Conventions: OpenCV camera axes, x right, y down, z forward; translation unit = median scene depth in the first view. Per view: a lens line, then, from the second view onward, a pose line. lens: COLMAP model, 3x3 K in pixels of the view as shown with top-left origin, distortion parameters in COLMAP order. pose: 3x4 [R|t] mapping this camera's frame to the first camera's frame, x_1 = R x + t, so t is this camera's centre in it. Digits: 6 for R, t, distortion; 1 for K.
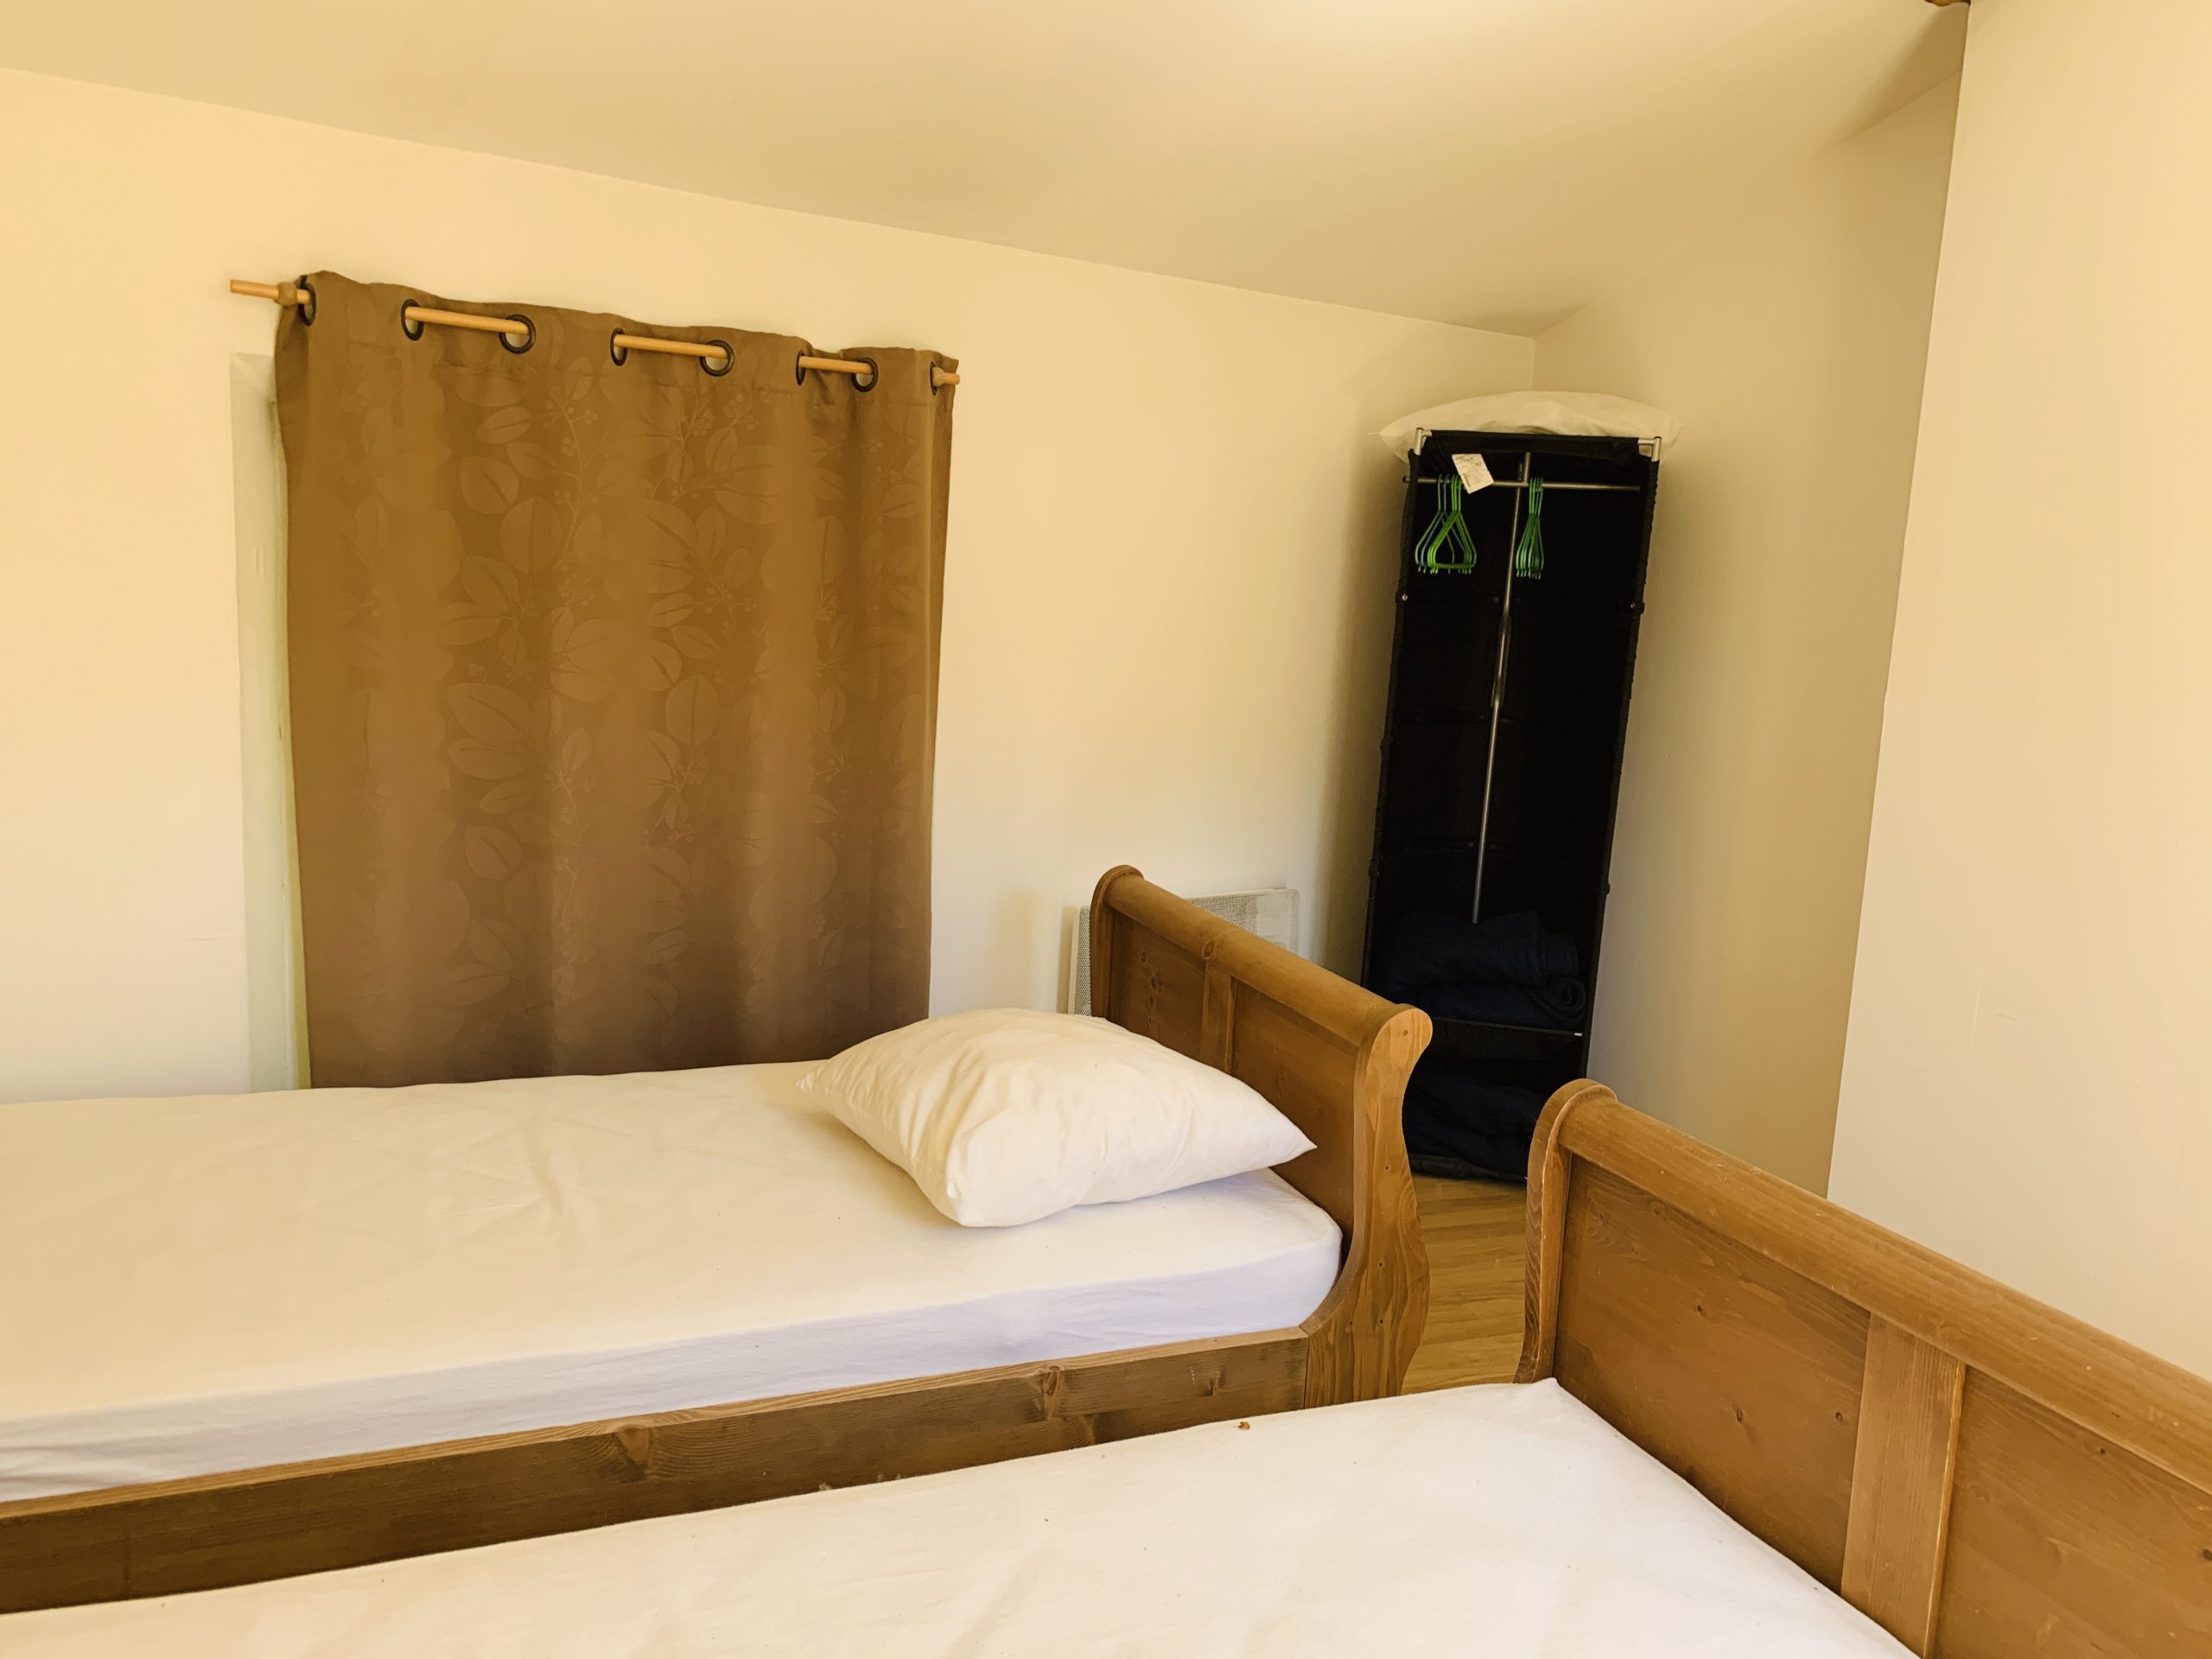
lens RADIAL K [[1684.2, 0, 1101.1], [0, 1684.2, 808.1], [0, 0, 1]] dist [0.038777, -0.033058]
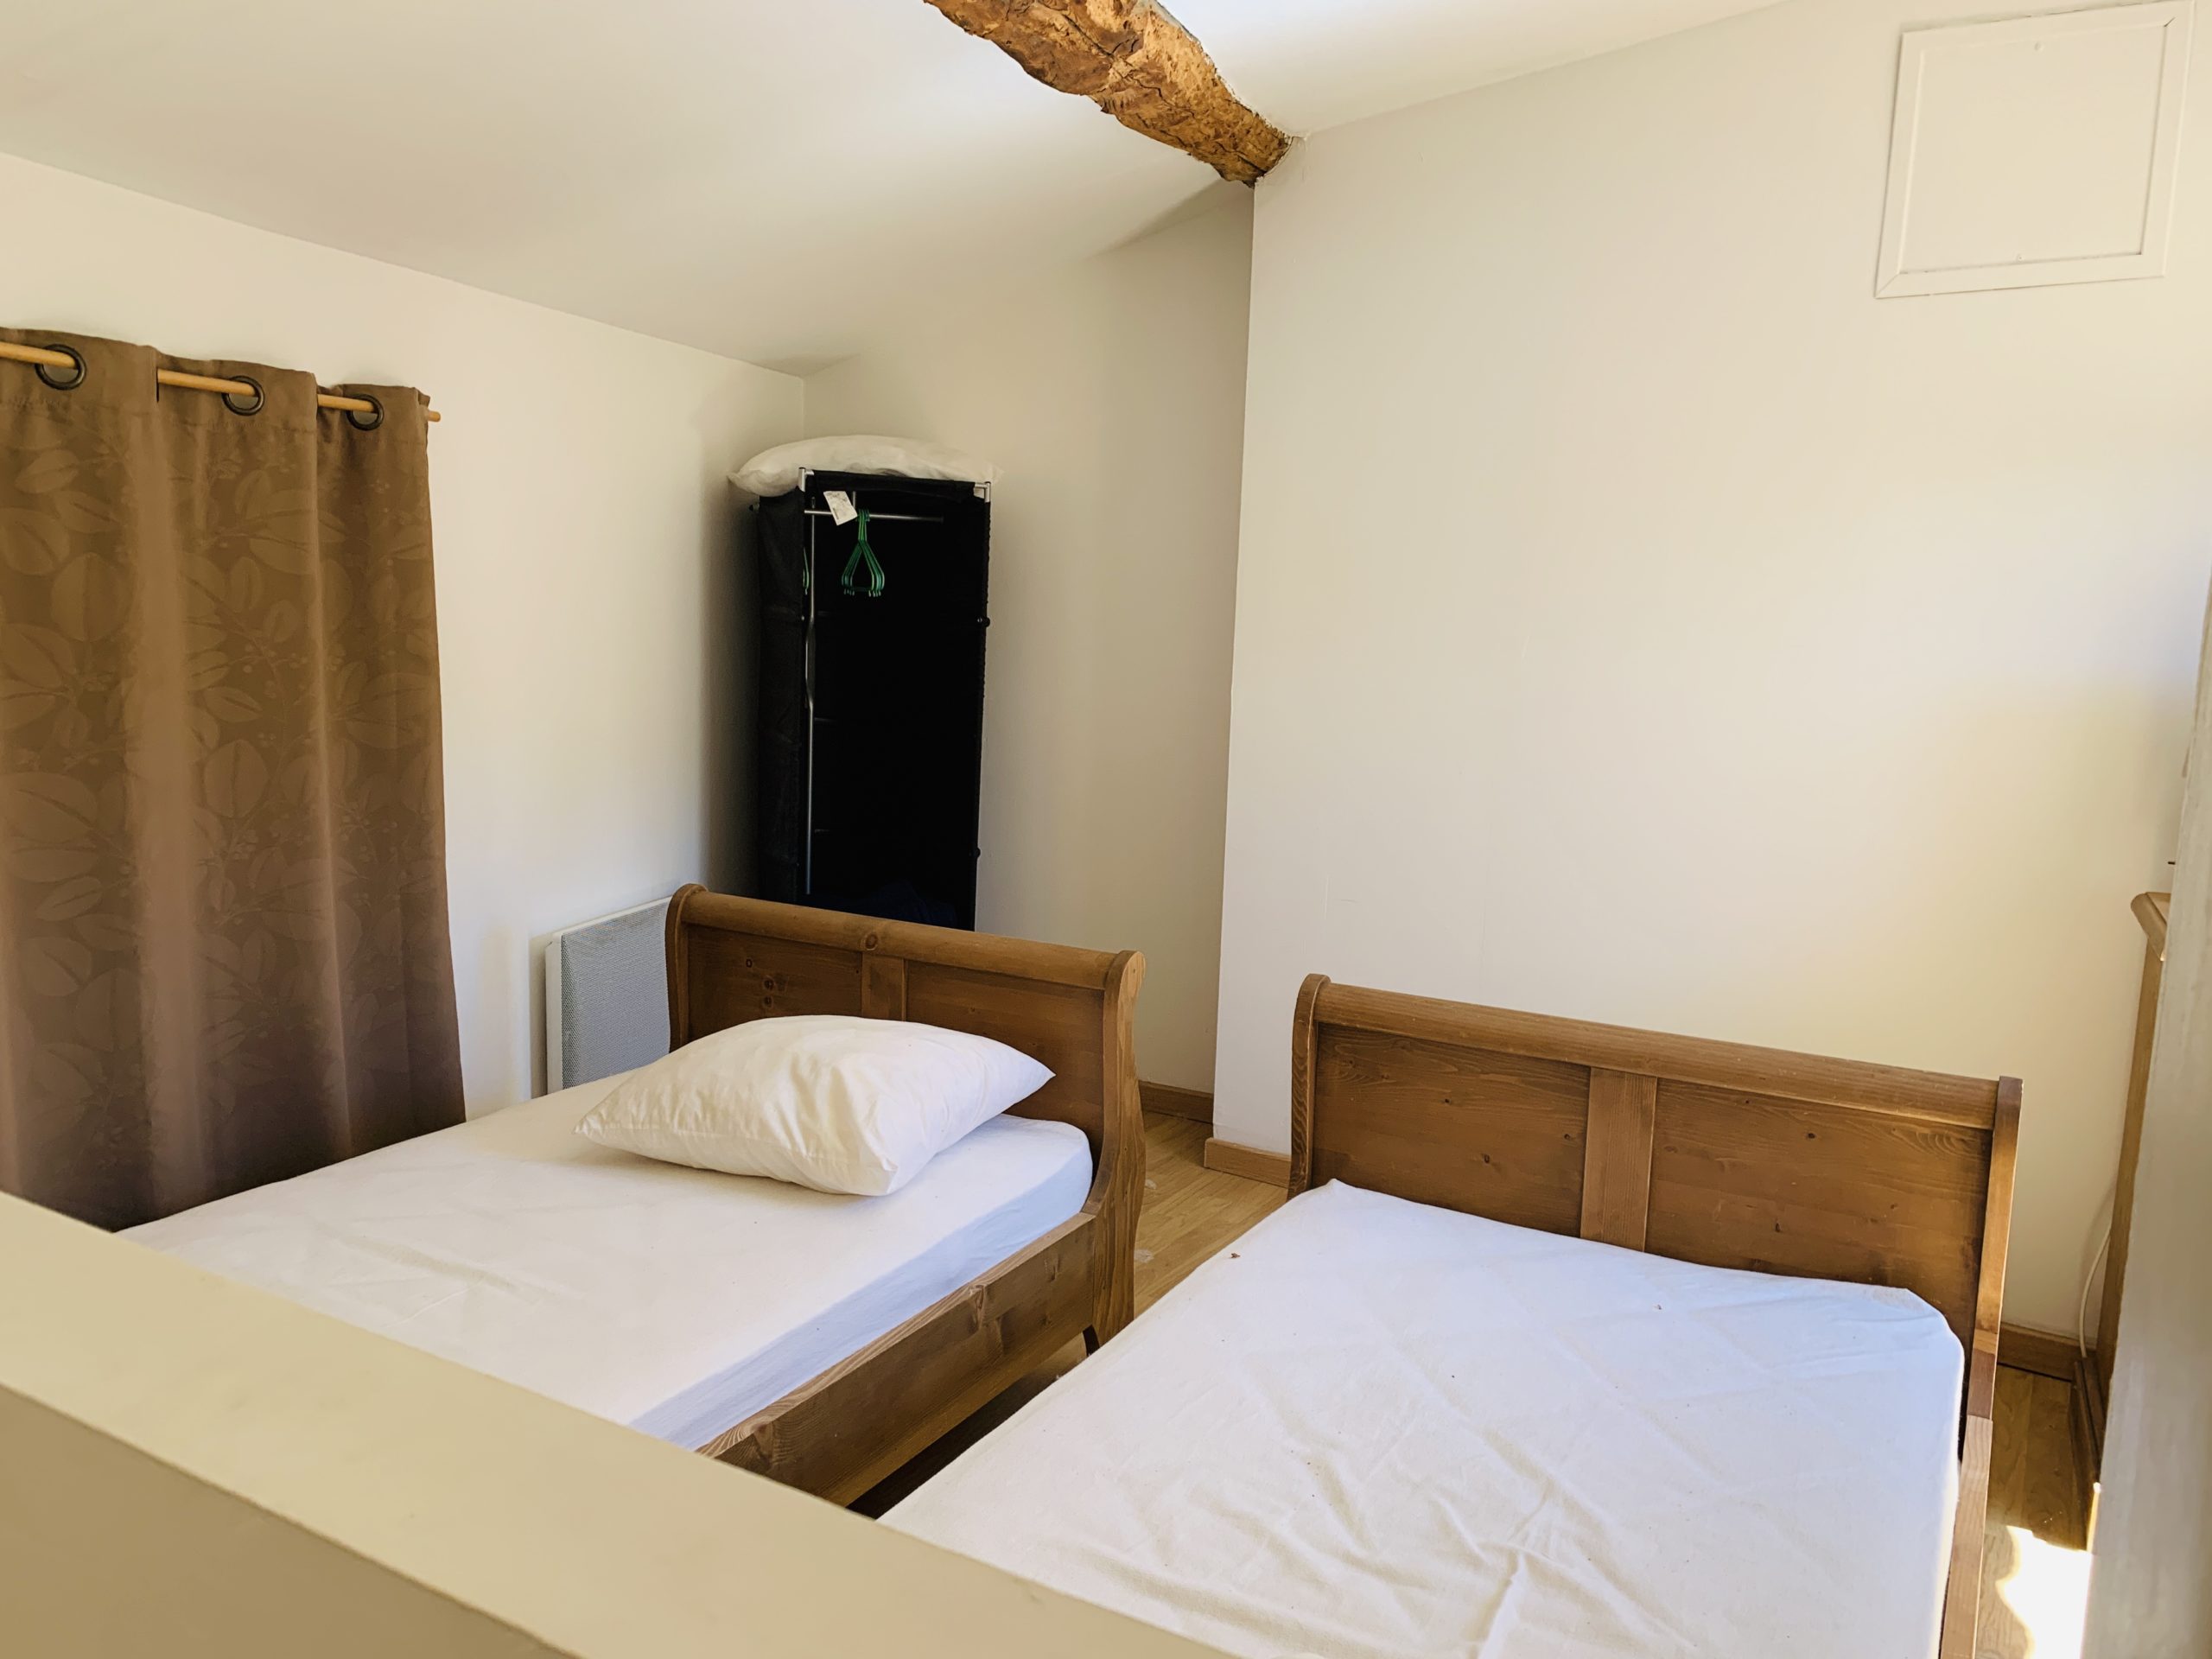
lens RADIAL K [[1684.2, 0, 1094.3], [0, 1684.2, 836.0], [0, 0, 1]] dist [0.038777, -0.033058]
pose [[0.777896, -0.117672, 0.617278, -0.467086], [0.095144, 0.993041, 0.069404, -0.048441], [-0.621149, 0.004741, 0.783678, -0.009291]]
